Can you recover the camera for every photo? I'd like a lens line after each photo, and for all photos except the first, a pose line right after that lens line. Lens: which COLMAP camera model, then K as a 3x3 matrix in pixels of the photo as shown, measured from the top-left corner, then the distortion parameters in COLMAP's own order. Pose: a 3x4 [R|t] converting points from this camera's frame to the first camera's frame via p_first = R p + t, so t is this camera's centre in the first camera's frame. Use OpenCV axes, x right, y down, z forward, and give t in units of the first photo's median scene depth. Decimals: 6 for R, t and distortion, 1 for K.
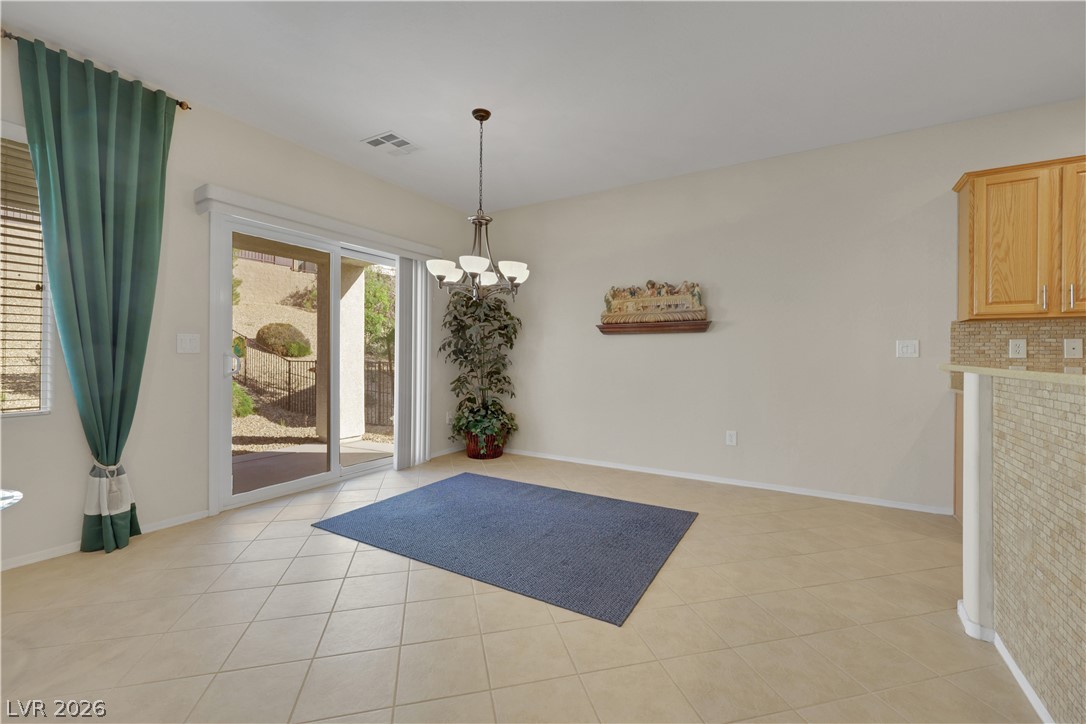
lens RADIAL K [[454.5, 0, 546.0], [0, 454.5, 354.9], [0, 0, 1]] dist [-0.000529, 0.000932]
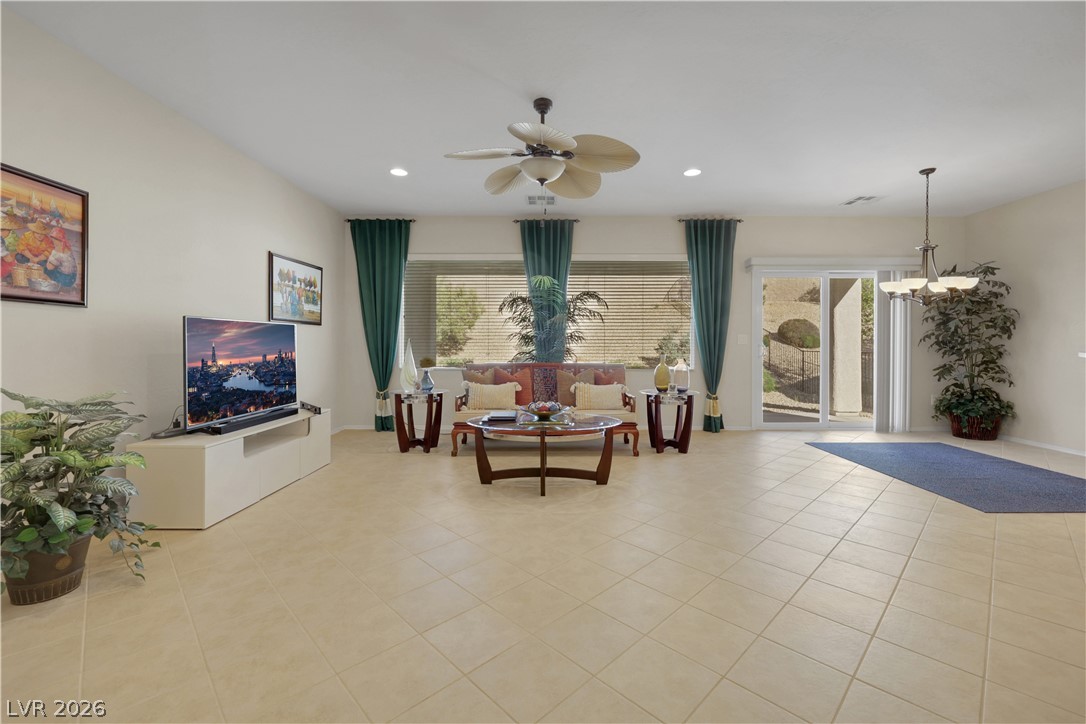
lens RADIAL K [[454.5, 0, 545.7], [0, 454.5, 344.3], [0, 0, 1]] dist [-0.000529, 0.000932]
pose [[0.504507, -0.004721, -0.863395, 0.345821], [0.000060, 0.999985, -0.005433, 0.004822], [0.863408, 0.002689, 0.504500, -0.522104]]
